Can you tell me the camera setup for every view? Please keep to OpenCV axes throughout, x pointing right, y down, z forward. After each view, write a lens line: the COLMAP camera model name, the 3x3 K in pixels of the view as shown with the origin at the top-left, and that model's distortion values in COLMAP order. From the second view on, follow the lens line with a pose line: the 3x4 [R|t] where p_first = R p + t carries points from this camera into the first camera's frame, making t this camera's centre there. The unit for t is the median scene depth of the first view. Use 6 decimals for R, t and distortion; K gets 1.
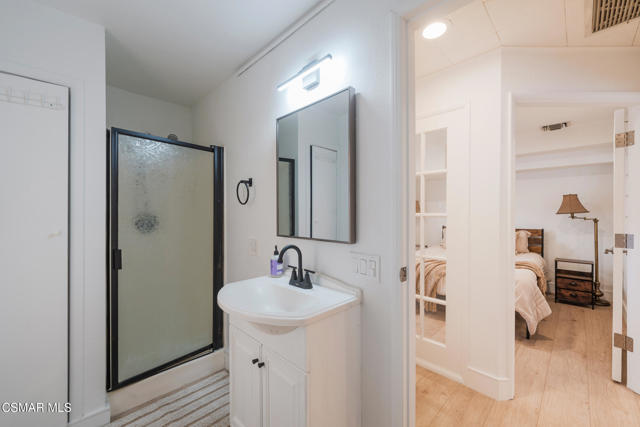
lens RADIAL K [[258.9, 0, 319.4], [0, 258.9, 213.9], [0, 0, 1]] dist [-0.000086, -0.000389]
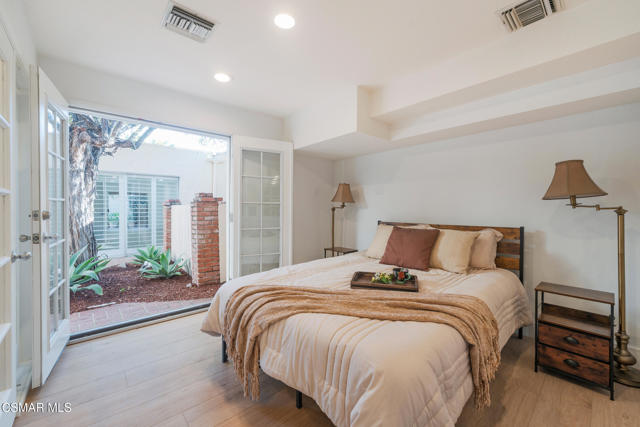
lens RADIAL K [[258.9, 0, 320.6], [0, 258.9, 209.6], [0, 0, 1]] dist [-0.000086, -0.000389]
pose [[0.998625, 0.004272, -0.052248, 0.517604], [-0.004037, 0.999981, 0.004607, 0.022455], [0.052267, -0.004390, 0.998624, 0.473160]]
